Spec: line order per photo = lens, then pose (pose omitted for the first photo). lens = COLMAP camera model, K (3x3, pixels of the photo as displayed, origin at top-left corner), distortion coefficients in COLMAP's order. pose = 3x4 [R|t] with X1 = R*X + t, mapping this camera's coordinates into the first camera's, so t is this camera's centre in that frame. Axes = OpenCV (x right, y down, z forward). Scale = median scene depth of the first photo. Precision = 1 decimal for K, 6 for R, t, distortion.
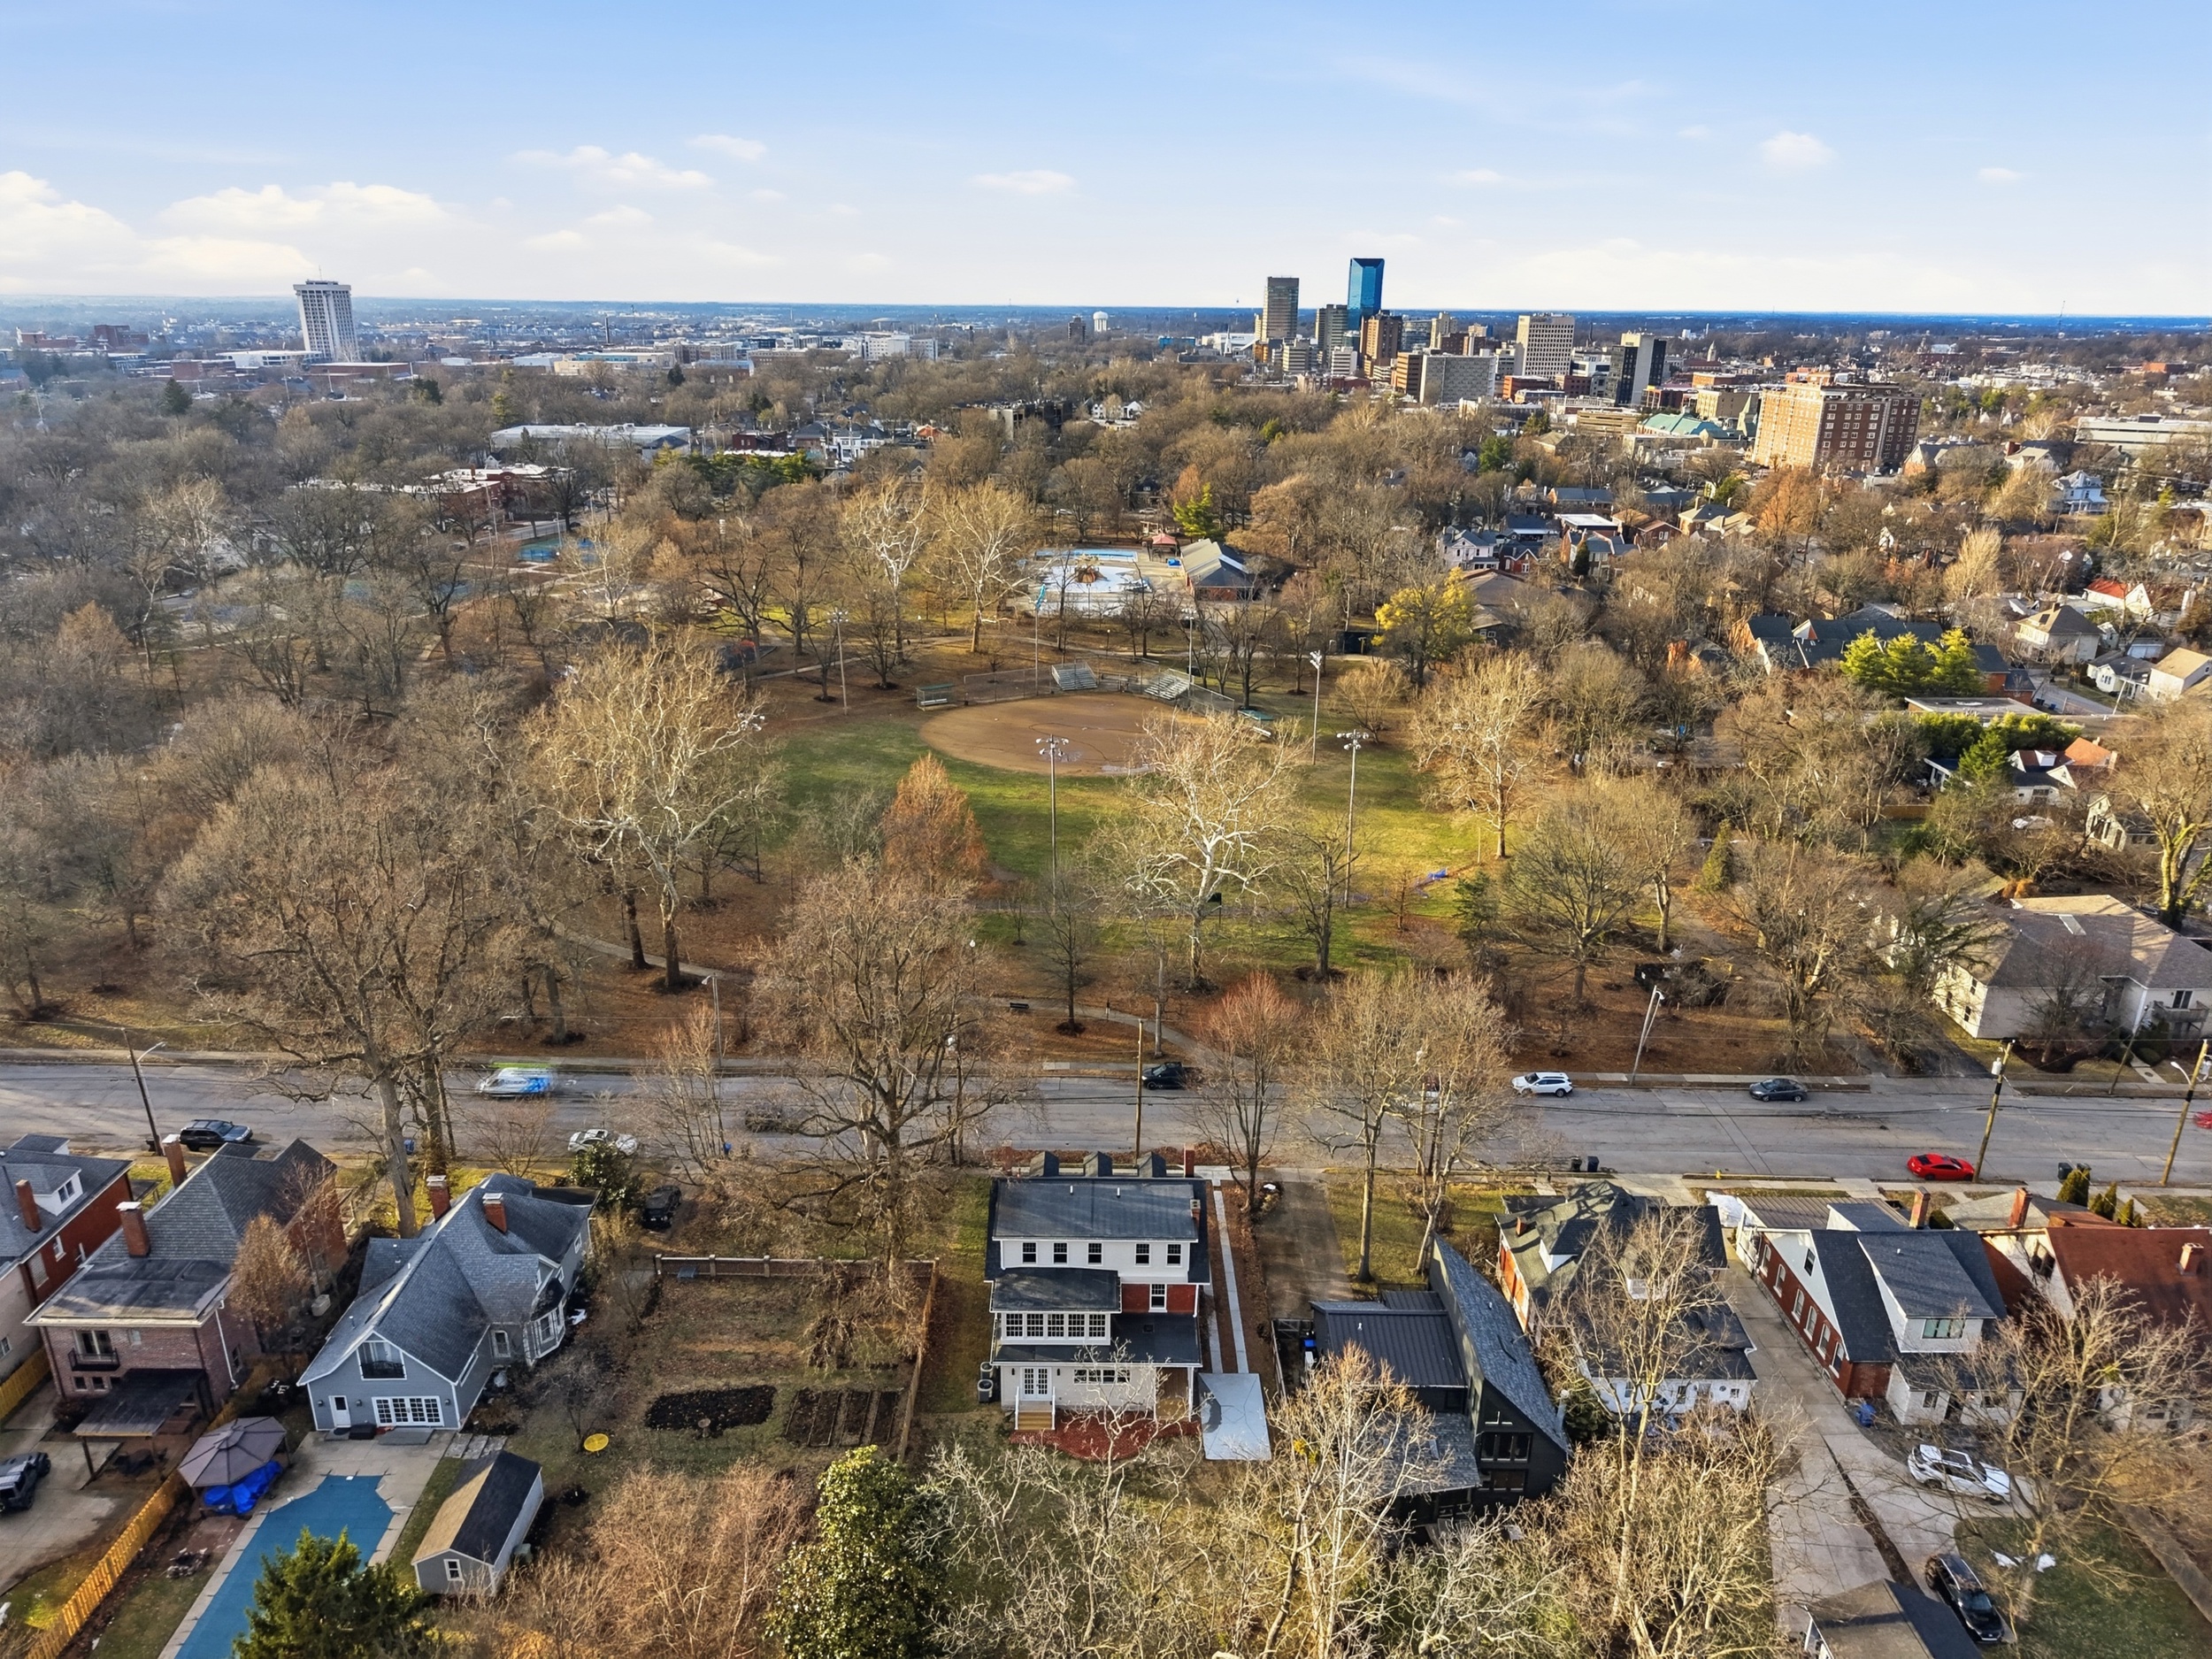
lens RADIAL K [[1539.5, 0, 1106.0], [0, 1539.5, 829.5], [0, 0, 1]] dist [0.042757, -0.051251]
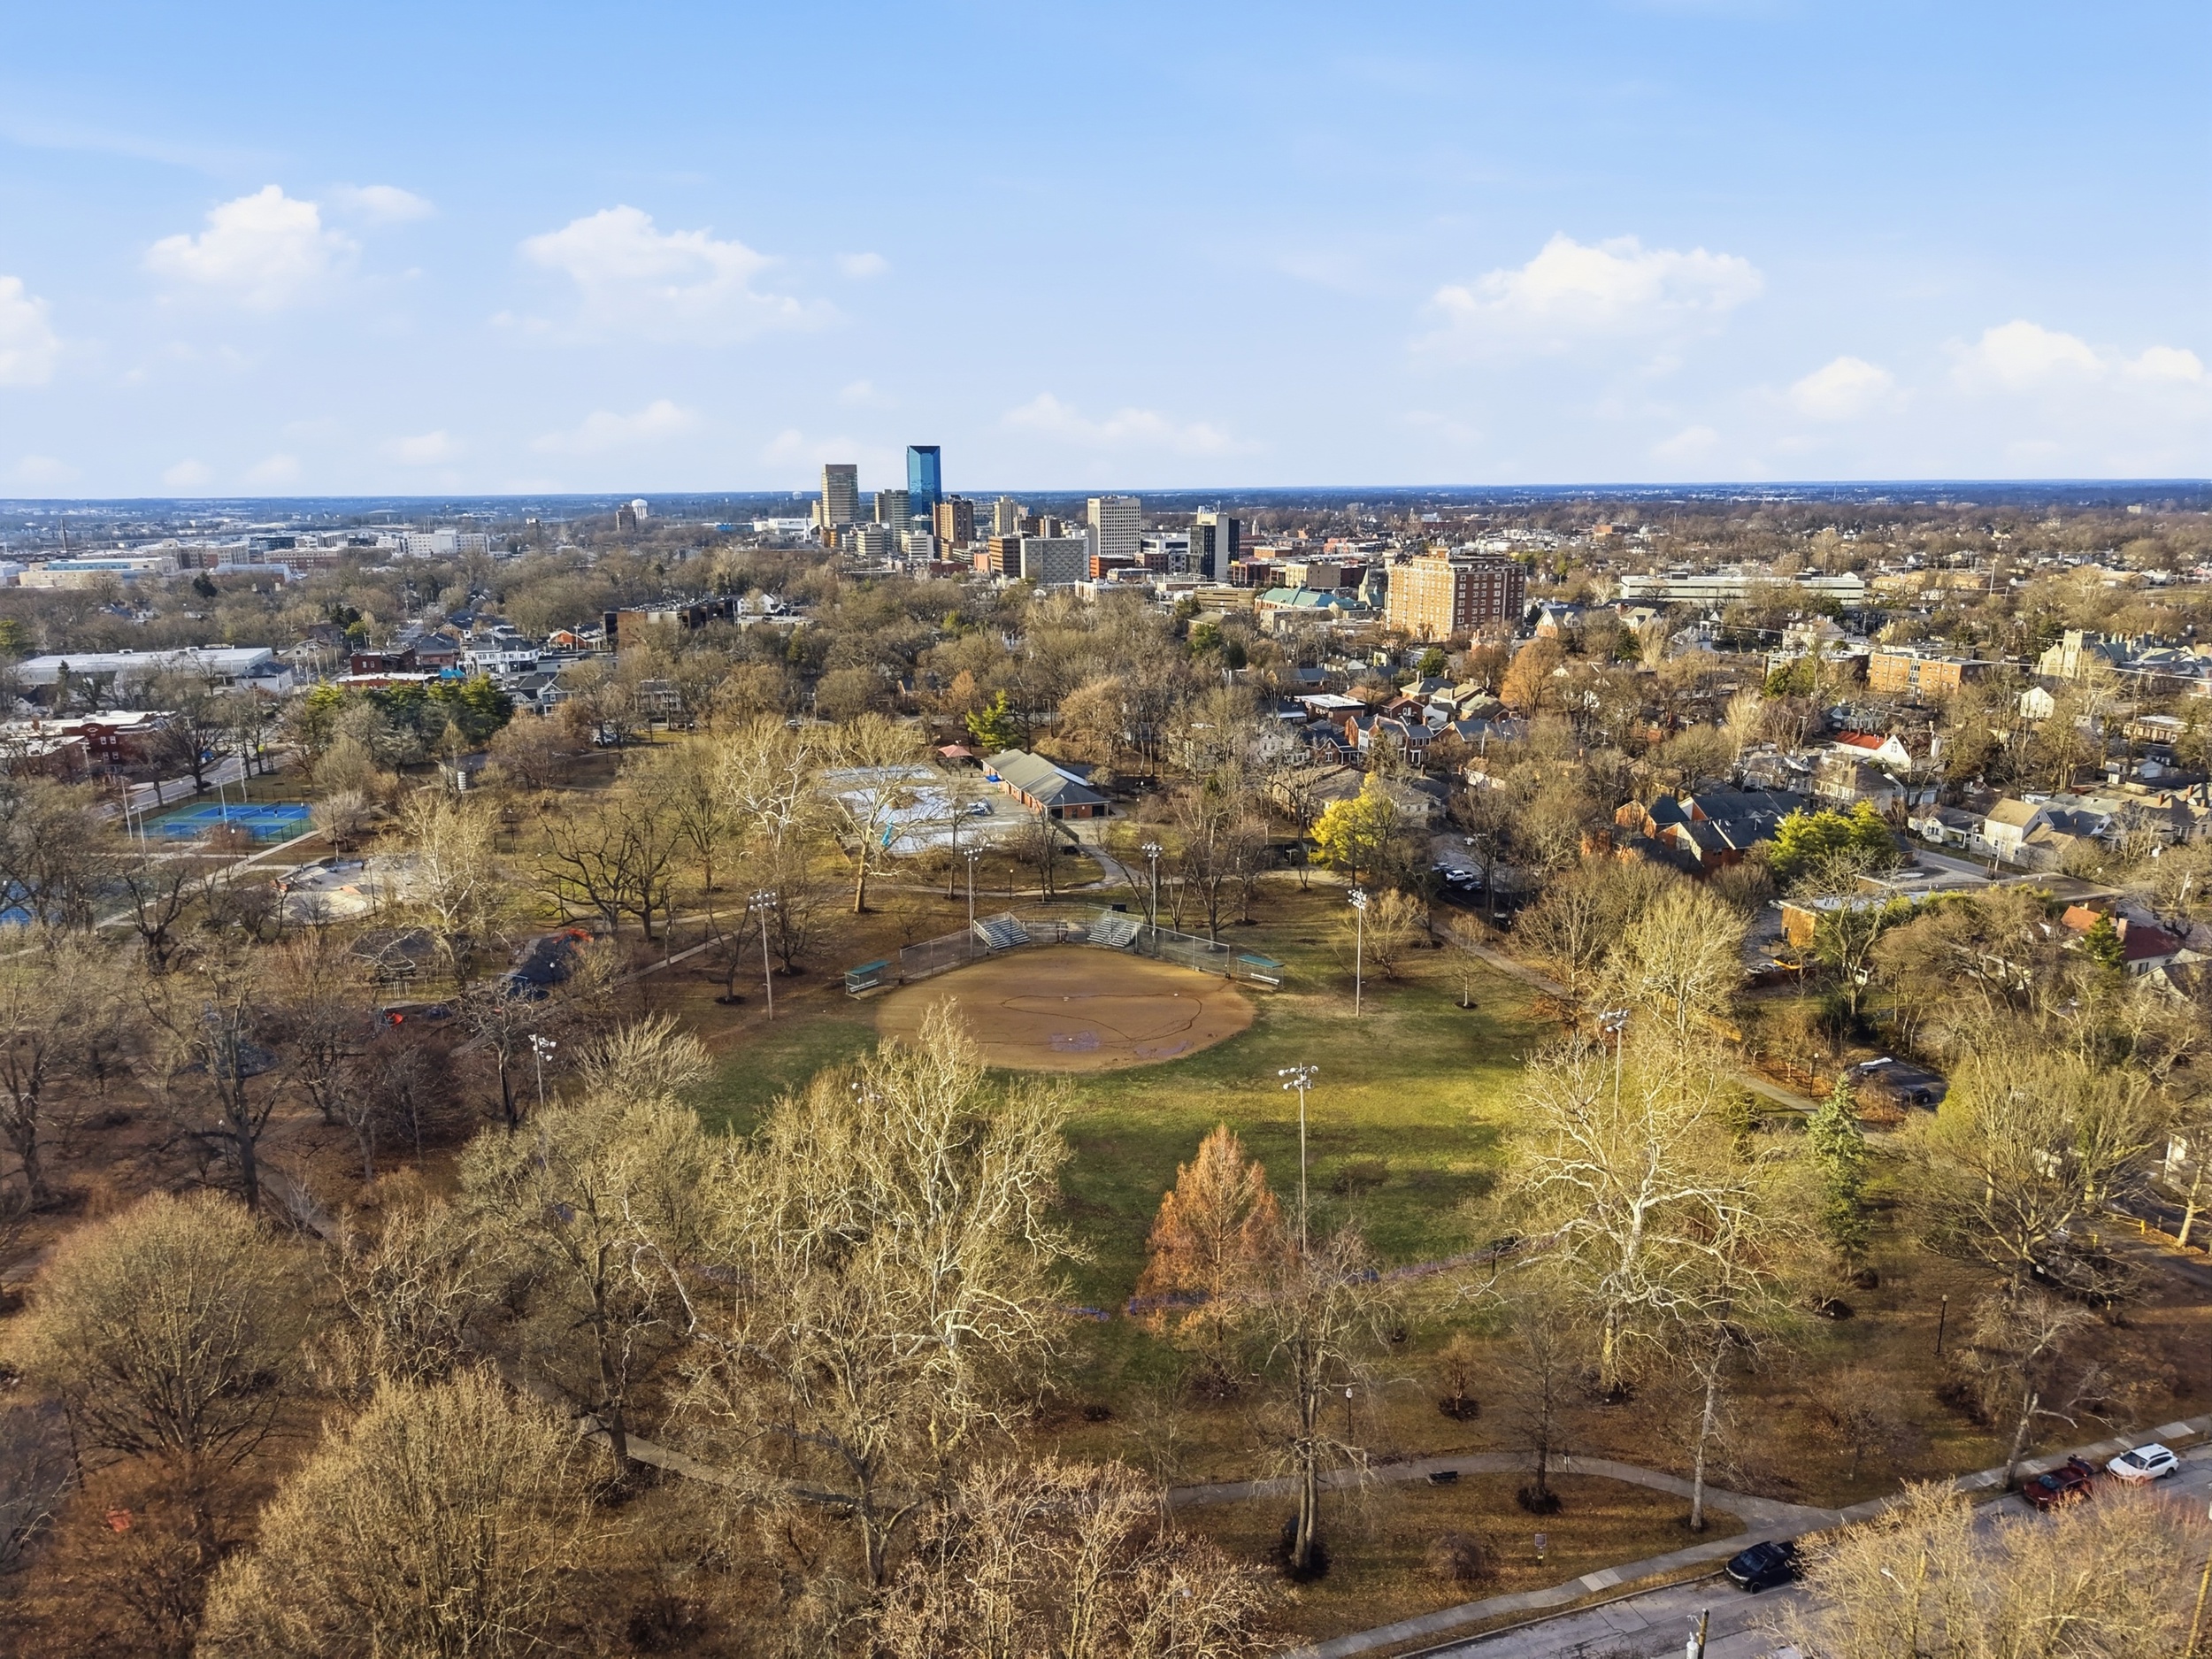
lens RADIAL K [[1531.2, 0, 1106.0], [0, 1531.2, 829.5], [0, 0, 1]] dist [0.065115, -0.108619]
pose [[0.949855, -0.085426, 0.300795, -0.100046], [0.117262, 0.989069, -0.089397, -0.034193], [-0.289871, 0.120186, 0.949490, 0.083138]]
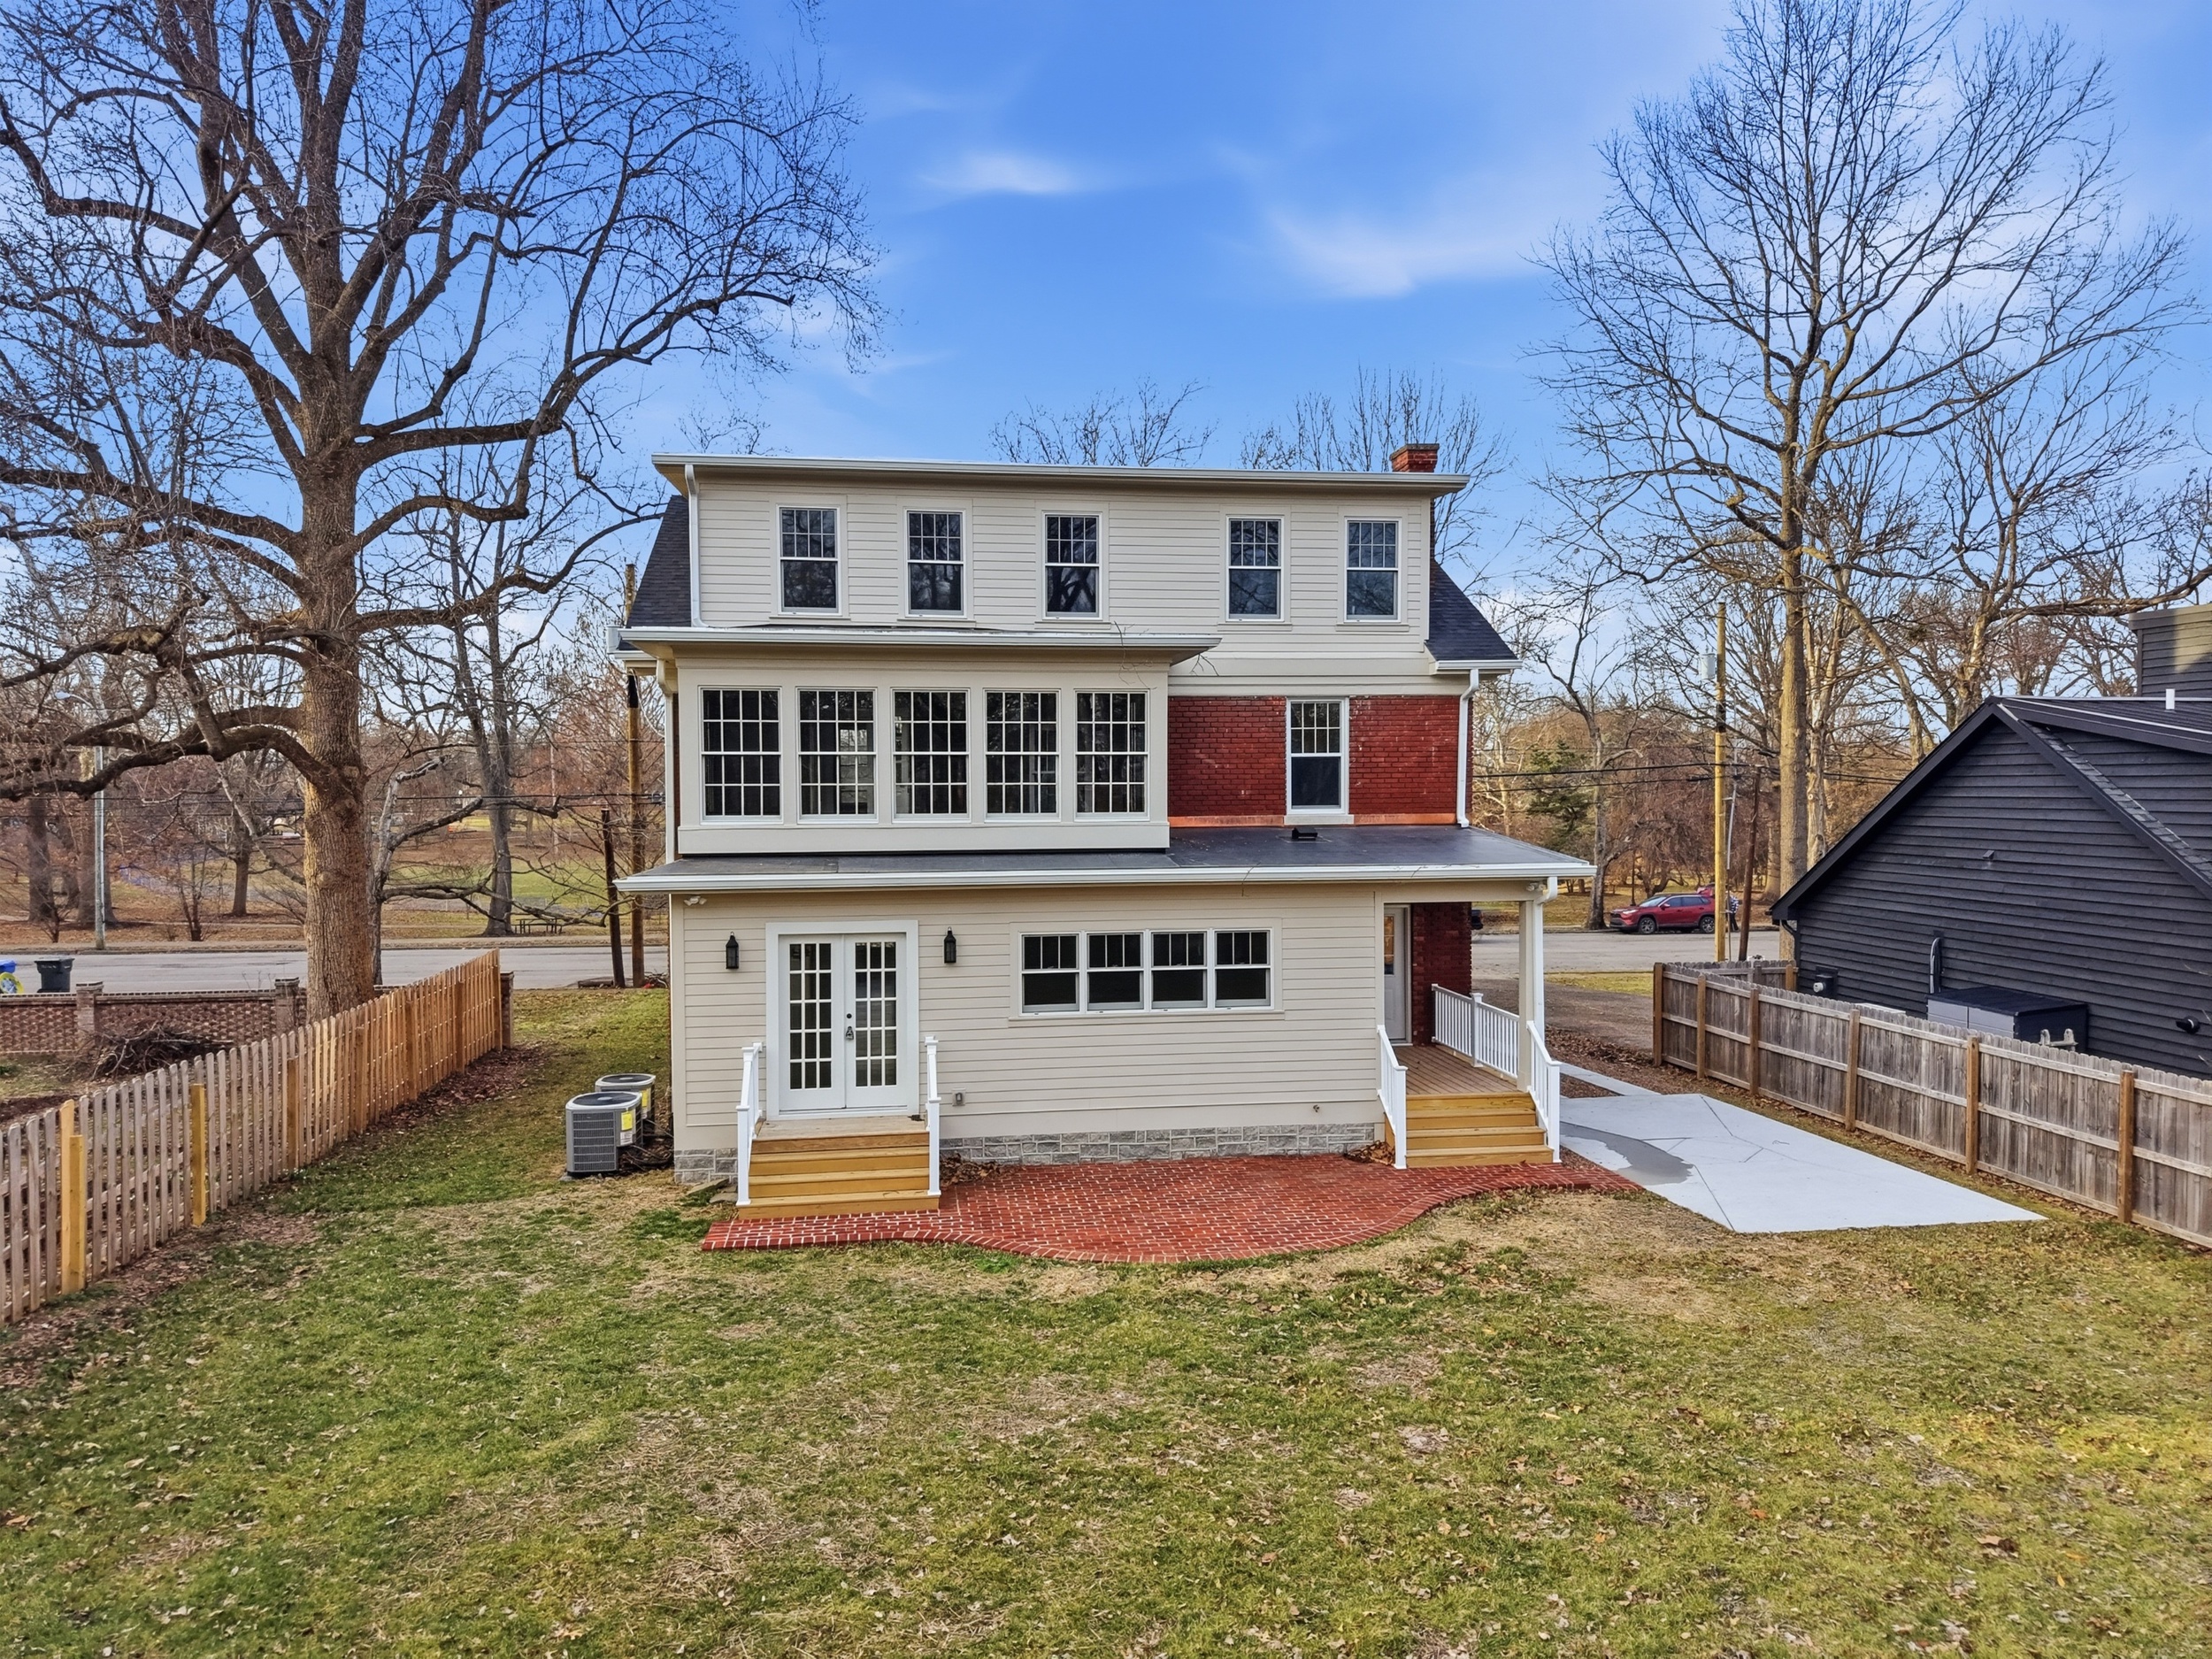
lens RADIAL K [[1530.6, 0, 1106.0], [0, 1530.6, 829.5], [0, 0, 1]] dist [0.080773, -0.111671]
pose [[0.988518, -0.019333, 0.149860, -0.006471], [0.061435, 0.957530, -0.281711, 0.062589], [-0.138049, 0.287683, 0.947724, 0.124798]]
